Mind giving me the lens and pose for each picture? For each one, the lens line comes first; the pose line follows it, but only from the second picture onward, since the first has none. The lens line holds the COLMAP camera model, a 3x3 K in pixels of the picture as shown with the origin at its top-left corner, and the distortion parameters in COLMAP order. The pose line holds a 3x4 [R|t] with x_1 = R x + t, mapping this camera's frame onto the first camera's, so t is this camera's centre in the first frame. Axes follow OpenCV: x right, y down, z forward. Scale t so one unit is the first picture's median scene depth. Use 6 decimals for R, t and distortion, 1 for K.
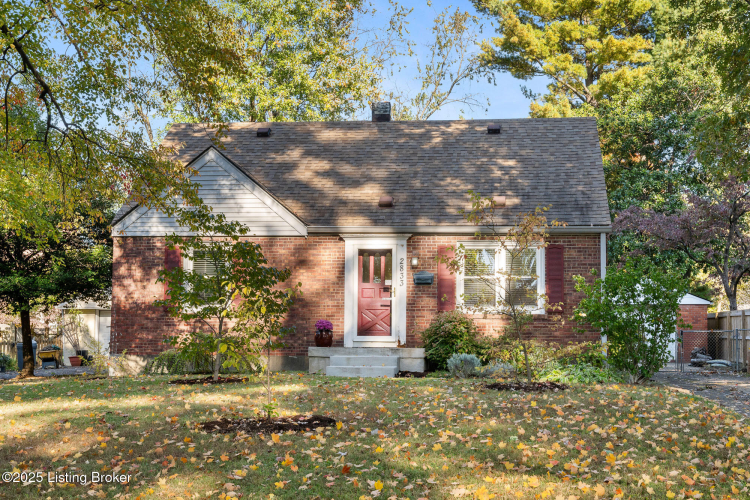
lens RADIAL K [[1009.2, 0, 375.6], [0, 1009.2, 252.1], [0, 0, 1]] dist [0.169981, 0.000000]
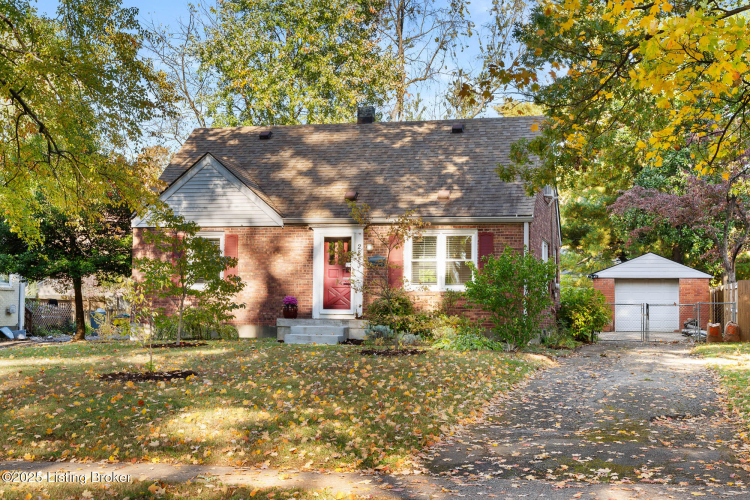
lens RADIAL K [[1073.2, 0, 374.8], [0, 1073.2, 251.5], [0, 0, 1]] dist [0.233830, 0.000000]
pose [[0.984063, -0.004063, -0.177776, 0.265555], [0.011070, 0.999200, 0.038440, -0.033808], [0.177477, -0.039795, 0.983320, -0.241209]]
